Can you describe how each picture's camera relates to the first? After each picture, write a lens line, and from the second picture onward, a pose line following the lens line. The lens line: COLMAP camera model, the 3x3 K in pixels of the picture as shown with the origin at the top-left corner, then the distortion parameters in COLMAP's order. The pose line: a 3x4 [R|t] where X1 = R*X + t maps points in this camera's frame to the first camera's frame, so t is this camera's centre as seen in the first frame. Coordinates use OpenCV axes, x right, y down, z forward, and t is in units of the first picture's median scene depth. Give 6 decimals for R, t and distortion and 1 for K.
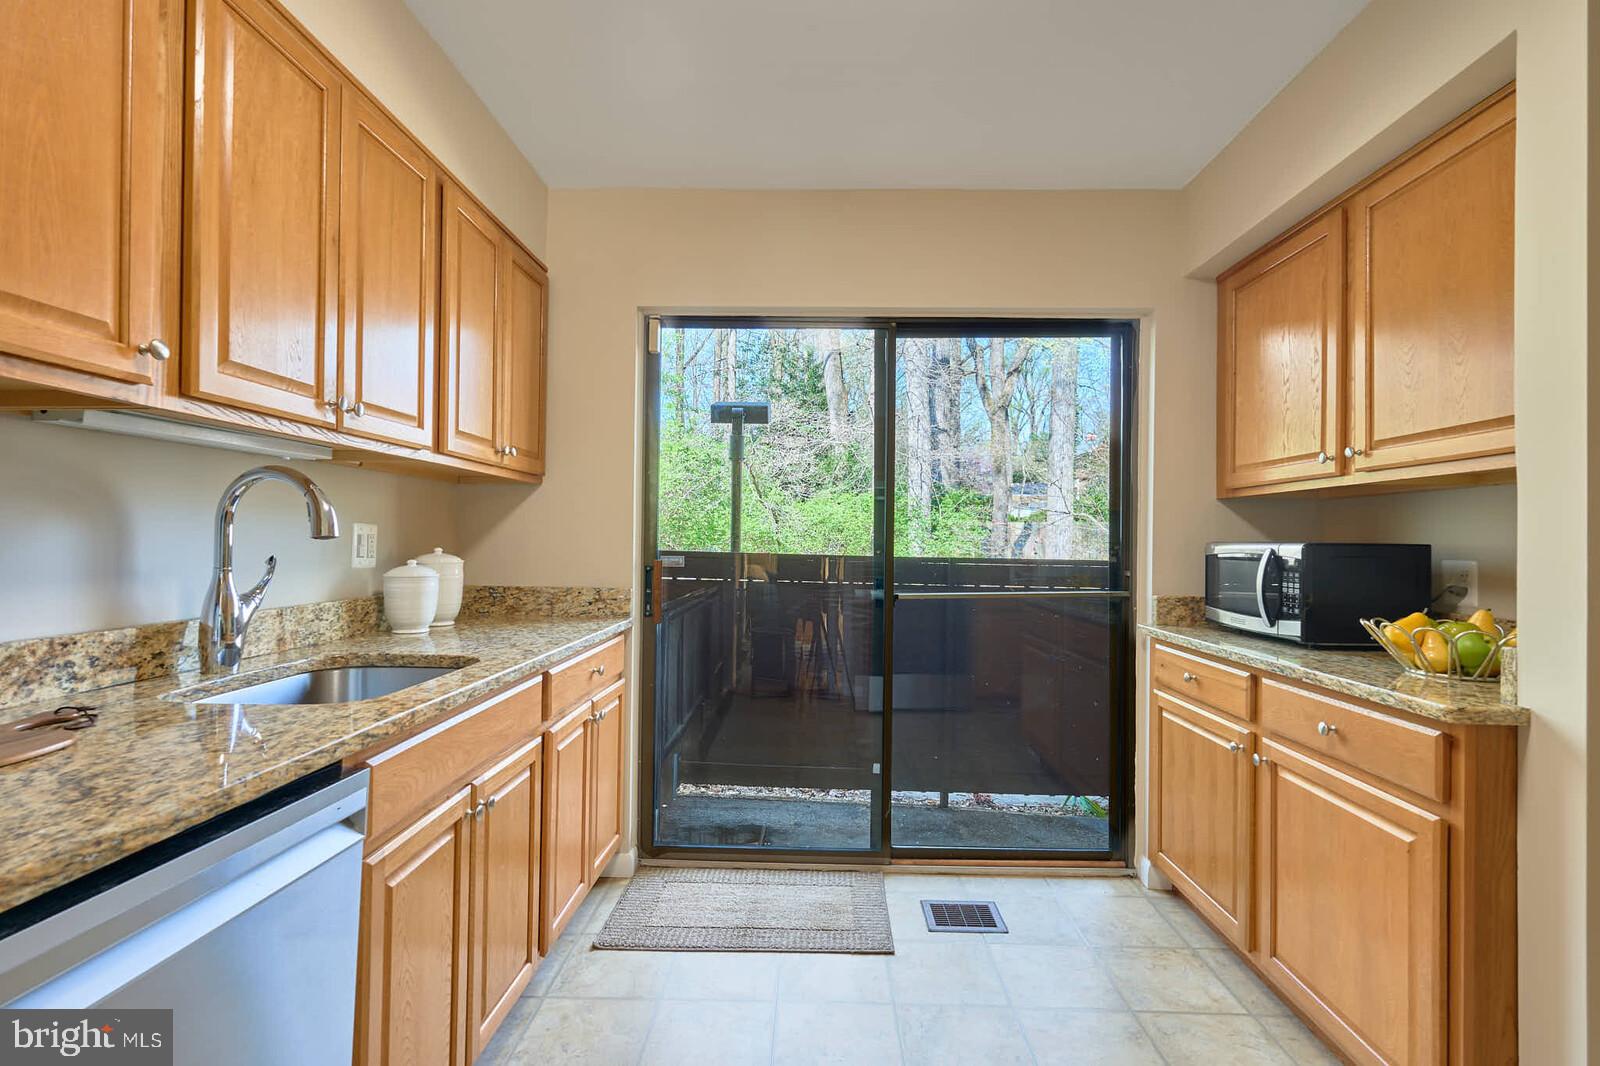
lens RADIAL K [[735.0, 0, 800.0], [0, 735.0, 533.0], [0, 0, 1]] dist [-0.001190, -0.000249]
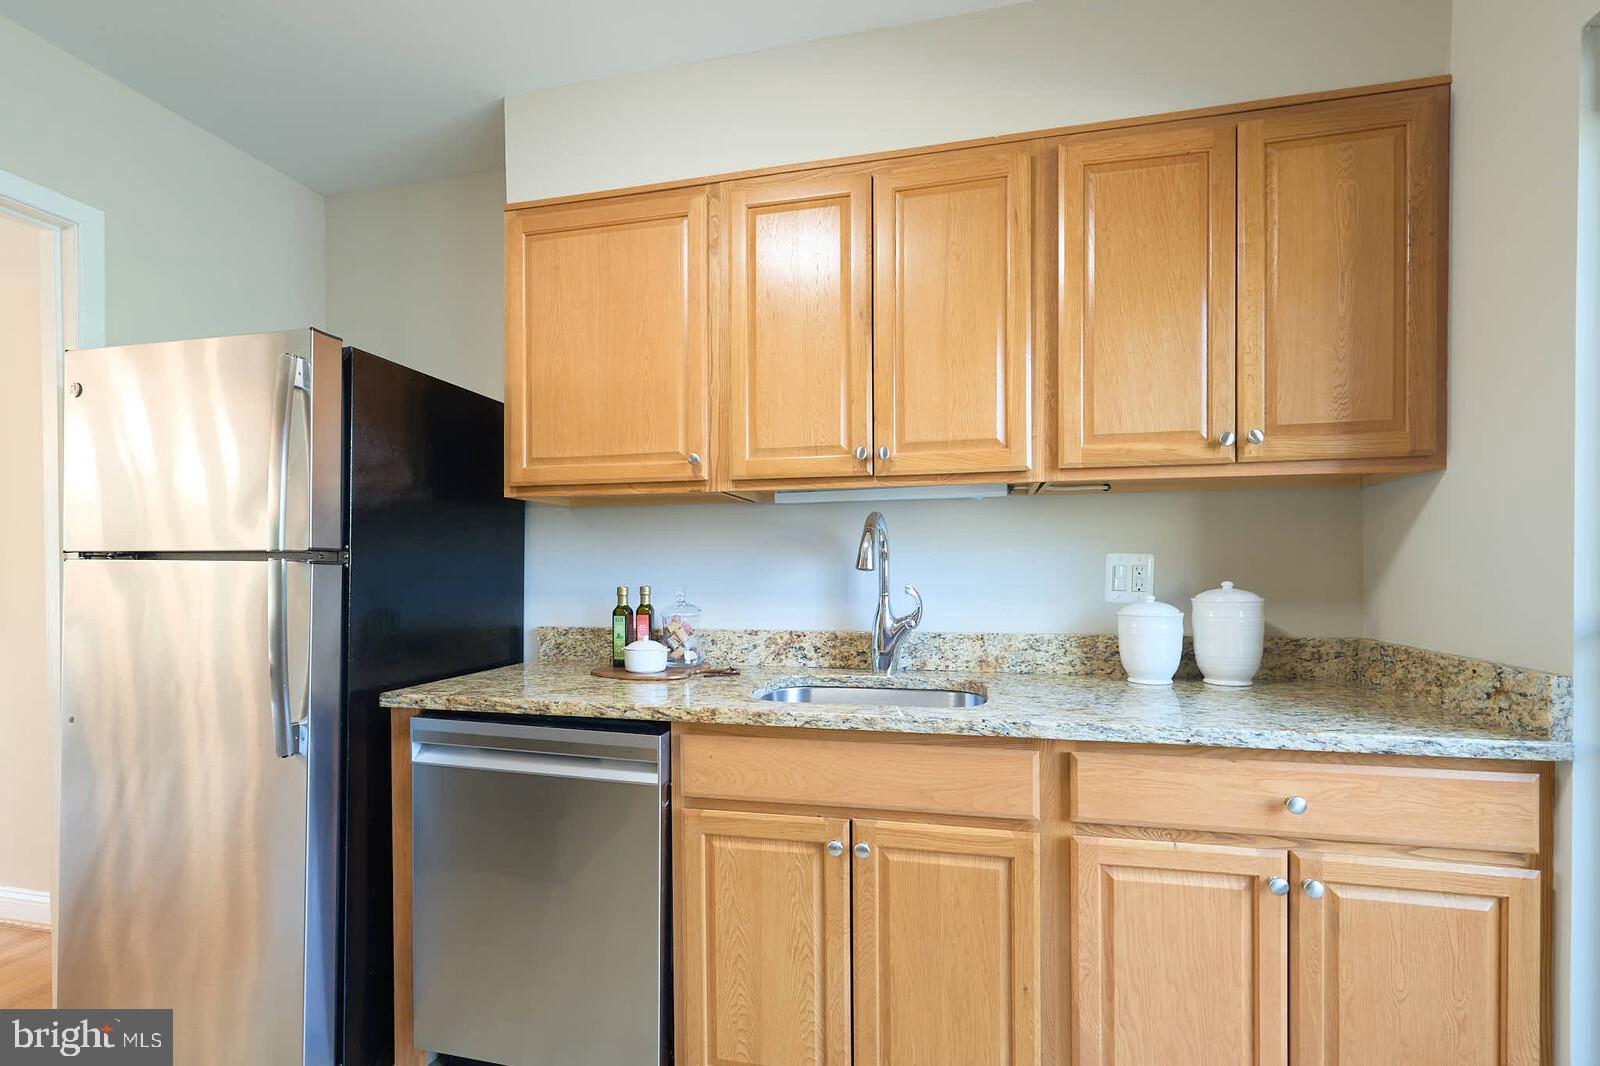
lens RADIAL K [[739.4, 0, 800.6], [0, 739.4, 569.4], [0, 0, 1]] dist [0.000737, 0.000119]
pose [[-0.200978, -0.010472, -0.979540, 0.528715], [0.010636, 0.999861, -0.012872, 0.020002], [0.979538, -0.013005, -0.200839, 1.123914]]
